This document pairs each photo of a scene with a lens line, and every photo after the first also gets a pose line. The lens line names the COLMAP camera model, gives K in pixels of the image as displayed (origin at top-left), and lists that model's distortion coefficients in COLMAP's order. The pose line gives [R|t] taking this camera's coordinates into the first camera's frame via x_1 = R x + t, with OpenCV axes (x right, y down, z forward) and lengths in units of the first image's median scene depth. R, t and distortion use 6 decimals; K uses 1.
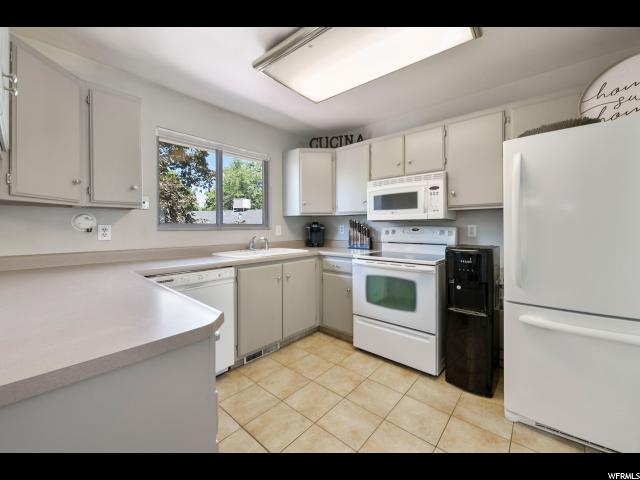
lens RADIAL K [[253.9, 0, 320.0], [0, 253.9, 240.0], [0, 0, 1]] dist [-0.000038, -0.000019]
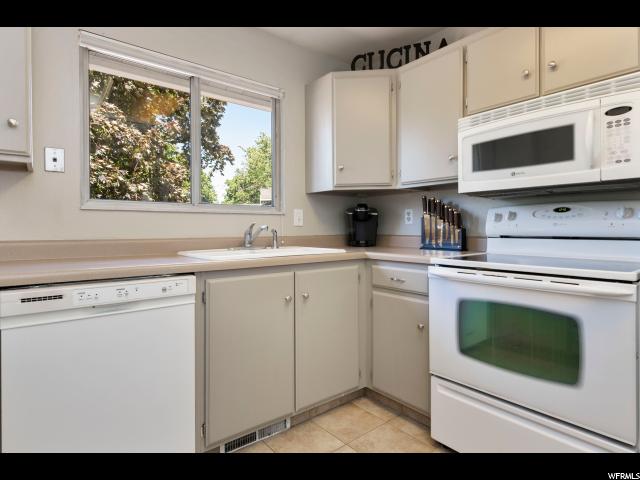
lens RADIAL K [[337.4, 0, 320.0], [0, 337.4, 240.0], [0, 0, 1]] dist [0.003243, 0.000284]
pose [[0.984224, 0.003636, -0.176887, 0.028253], [-0.007297, 0.999772, -0.020052, 0.033757], [0.176774, 0.021026, 0.984027, 0.260927]]
